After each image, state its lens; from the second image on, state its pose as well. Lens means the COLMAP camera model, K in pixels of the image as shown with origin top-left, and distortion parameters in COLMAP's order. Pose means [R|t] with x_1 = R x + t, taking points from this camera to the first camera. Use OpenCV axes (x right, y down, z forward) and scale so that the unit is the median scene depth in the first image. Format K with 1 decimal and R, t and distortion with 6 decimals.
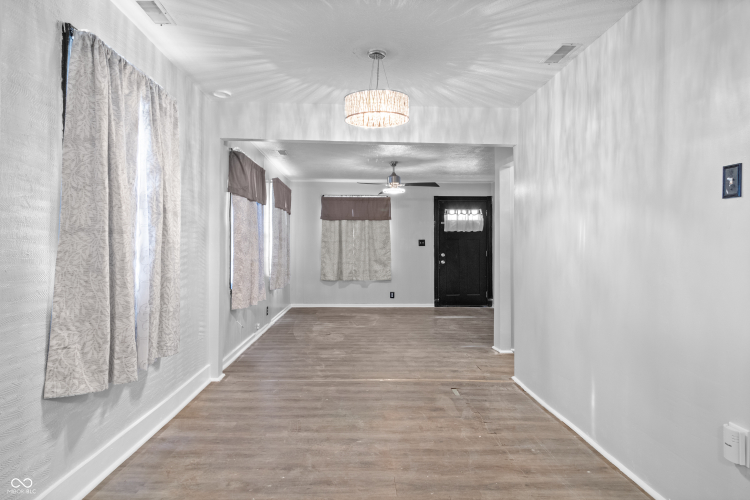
lens RADIAL K [[448.9, 0, 376.7], [0, 448.9, 251.2], [0, 0, 1]] dist [0.005857, -0.004072]
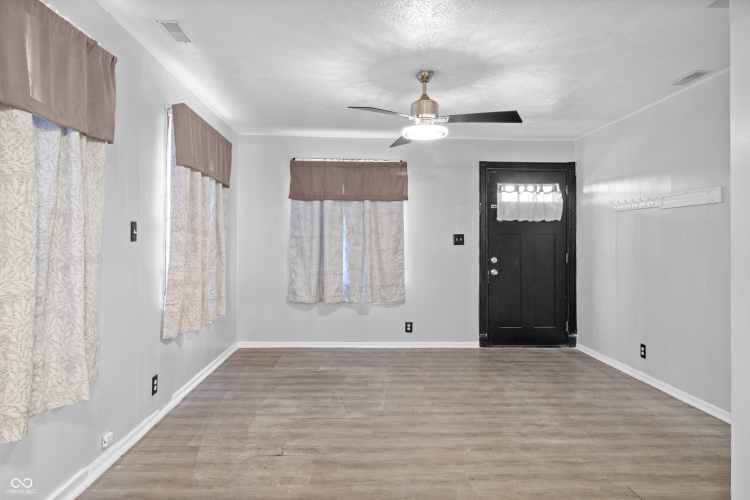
lens RADIAL K [[307.9, 0, 371.5], [0, 307.9, 243.5], [0, 0, 1]] dist [-0.000597, 0.000019]
pose [[0.999975, 0.006047, 0.003602, -0.017237], [-0.006068, 0.999964, 0.005855, -0.015152], [-0.003567, -0.005877, 0.999976, 0.592985]]
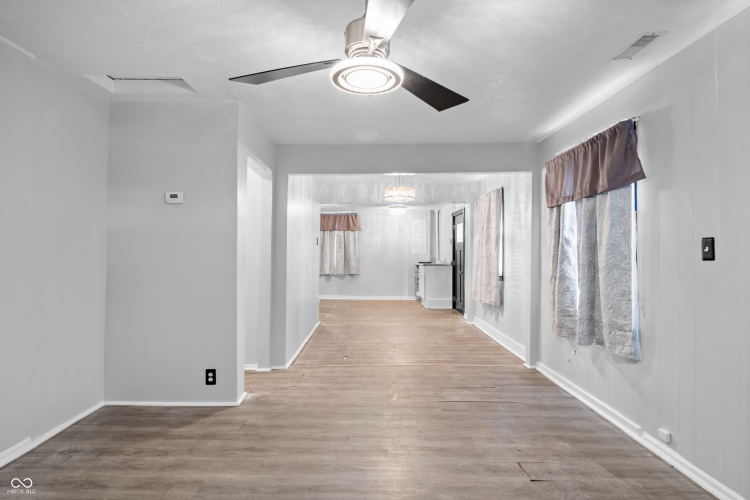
lens RADIAL K [[386.6, 0, 373.3], [0, 386.6, 249.9], [0, 0, 1]] dist [0.005239, -0.003693]
pose [[-0.999934, -0.008834, 0.007381, 0.003906], [-0.008864, 0.999952, -0.004103, -0.016421], [-0.007344, -0.004168, -0.999964, 0.838695]]
